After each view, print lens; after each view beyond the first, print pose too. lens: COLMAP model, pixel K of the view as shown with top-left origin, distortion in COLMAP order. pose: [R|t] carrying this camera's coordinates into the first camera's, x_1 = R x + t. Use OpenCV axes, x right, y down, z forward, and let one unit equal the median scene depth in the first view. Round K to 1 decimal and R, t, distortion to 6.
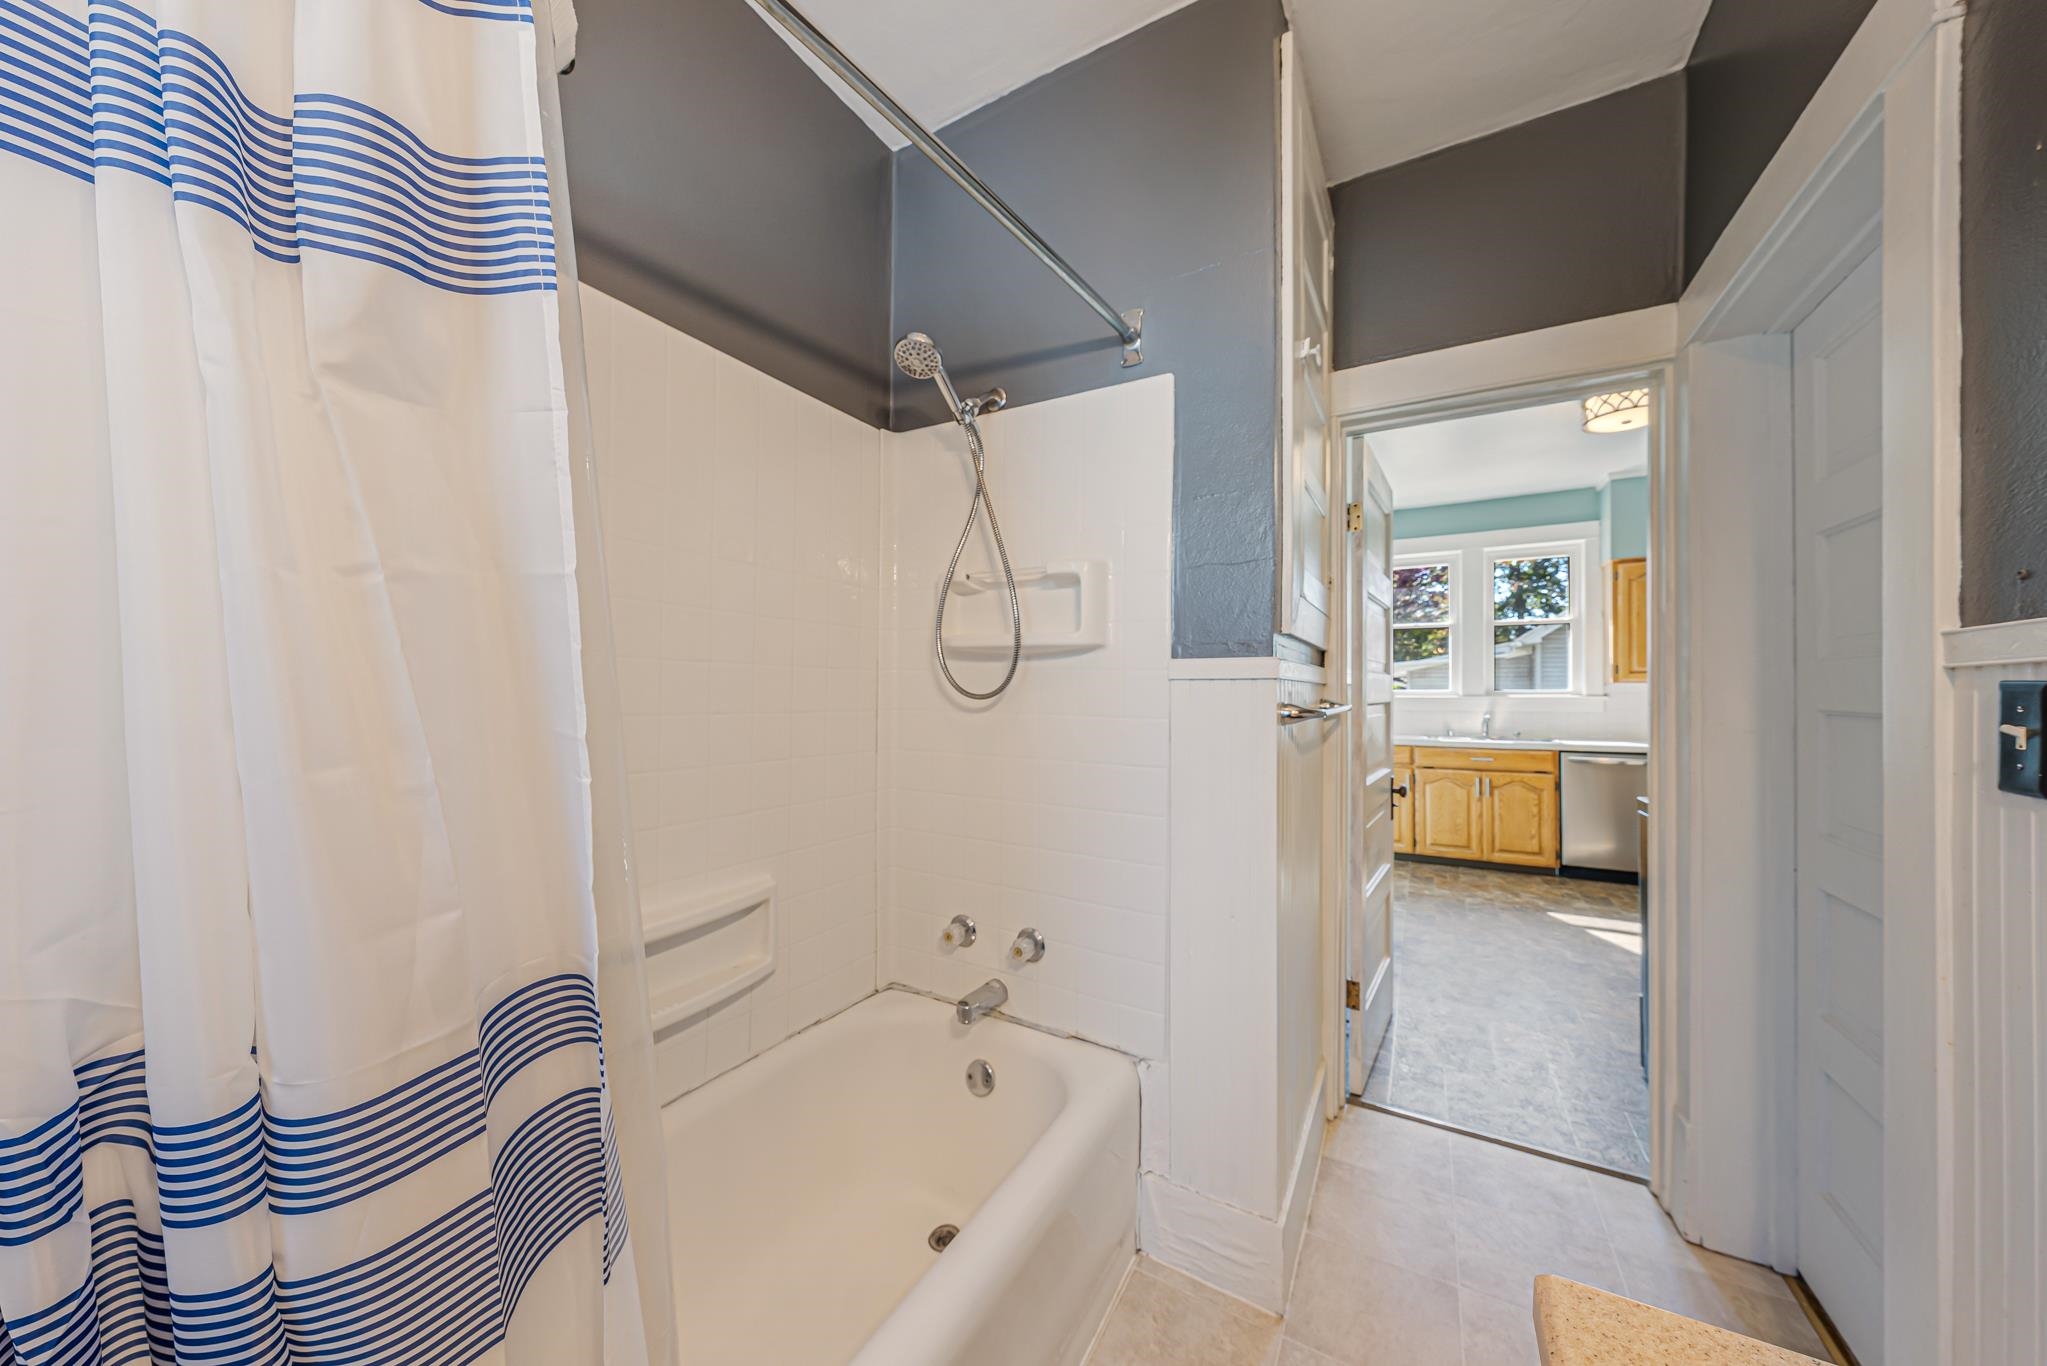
lens RADIAL K [[709.2, 0, 1011.2], [0, 709.2, 687.1], [0, 0, 1]] dist [-0.001239, -0.000359]
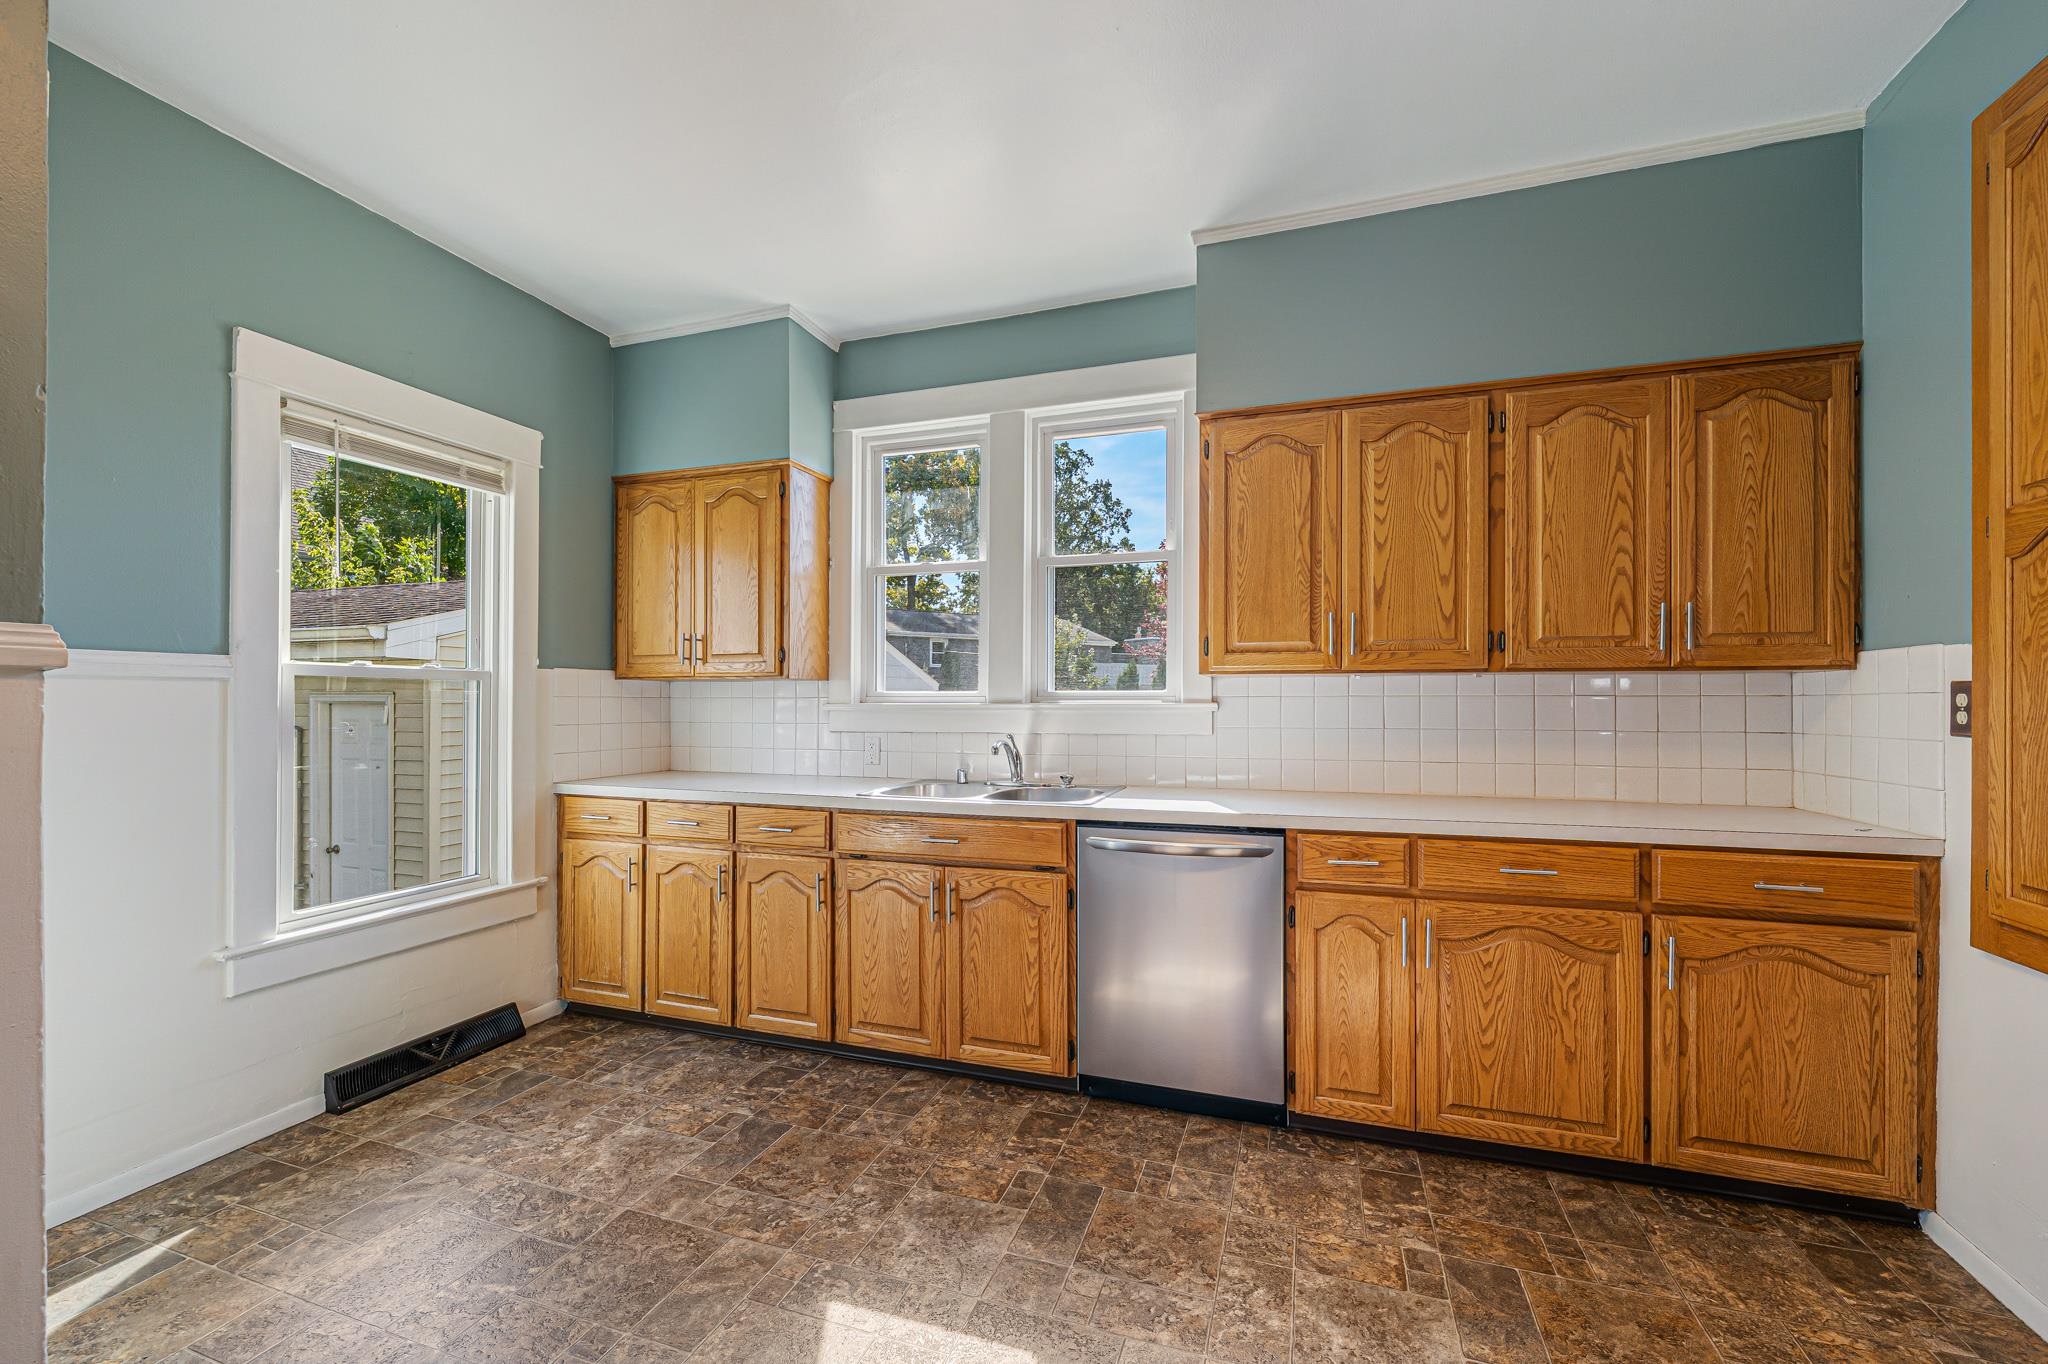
lens RADIAL K [[817.9, 0, 1037.4], [0, 817.9, 706.7], [0, 0, 1]] dist [0.000401, -0.001063]
pose [[0.979693, 0.000650, 0.200501, 0.614325], [-0.001678, 0.999986, 0.004957, 0.013087], [-0.200495, -0.005193, 0.979681, 0.467990]]
